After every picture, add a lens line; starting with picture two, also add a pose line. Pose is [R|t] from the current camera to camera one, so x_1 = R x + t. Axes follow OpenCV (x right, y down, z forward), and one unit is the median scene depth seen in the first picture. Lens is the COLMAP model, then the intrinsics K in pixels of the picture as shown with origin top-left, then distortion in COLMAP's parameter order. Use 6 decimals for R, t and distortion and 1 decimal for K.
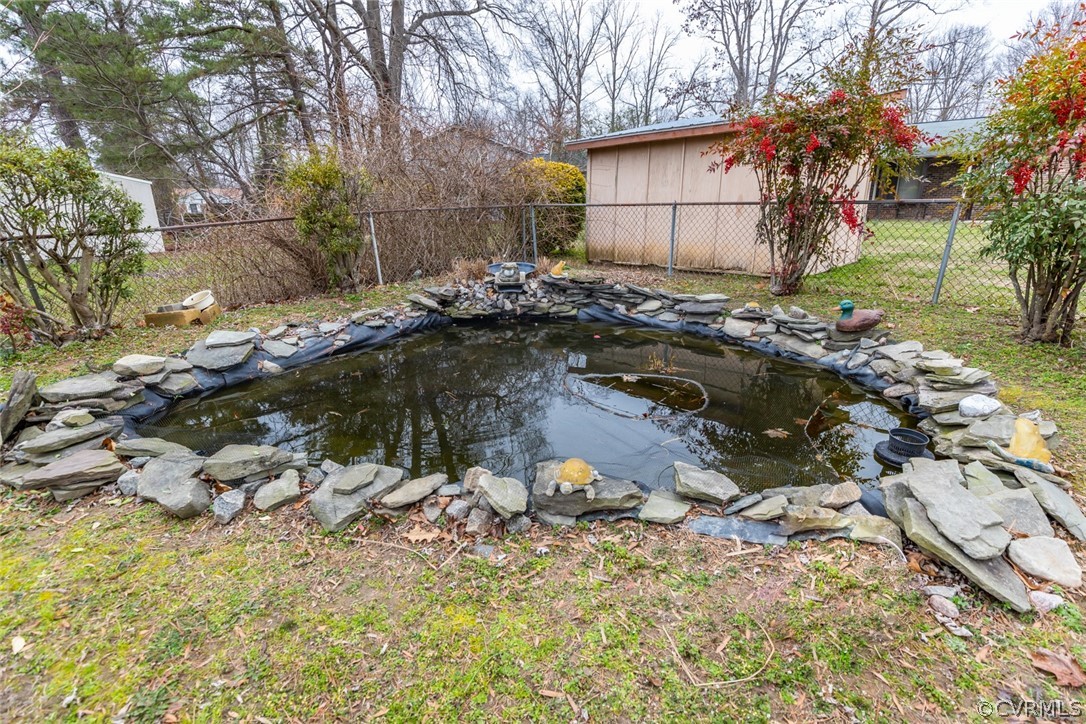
lens RADIAL K [[490.8, 0, 542.8], [0, 490.8, 361.3], [0, 0, 1]] dist [-0.025242, 0.001675]
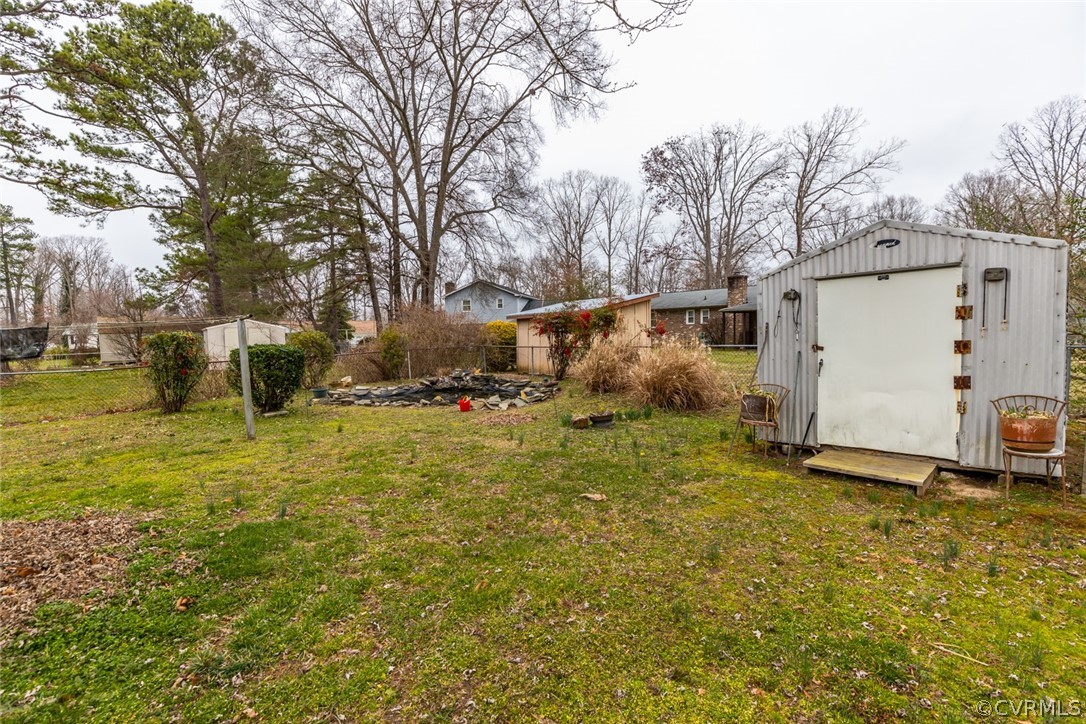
lens RADIAL K [[490.8, 0, 546.0], [0, 490.8, 367.1], [0, 0, 1]] dist [-0.025242, 0.001675]
pose [[0.998430, 0.006927, -0.055590, 0.415124], [-0.020081, 0.970635, -0.239719, 0.310878], [0.052297, 0.240459, 0.969250, -1.159566]]
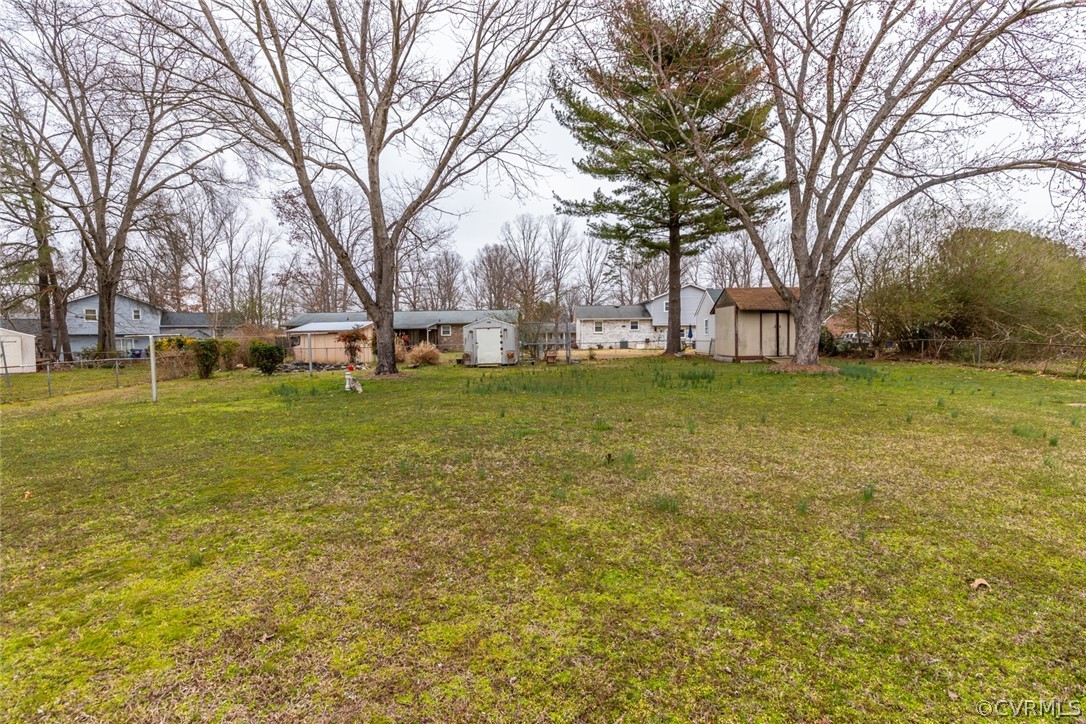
lens RADIAL K [[490.8, 0, 546.5], [0, 490.8, 362.3], [0, 0, 1]] dist [-0.025242, 0.001675]
pose [[0.709107, -0.023029, 0.704725, -1.350701], [0.216223, 0.958415, -0.186249, 0.993403], [-0.671129, 0.284449, 0.684598, -3.135072]]
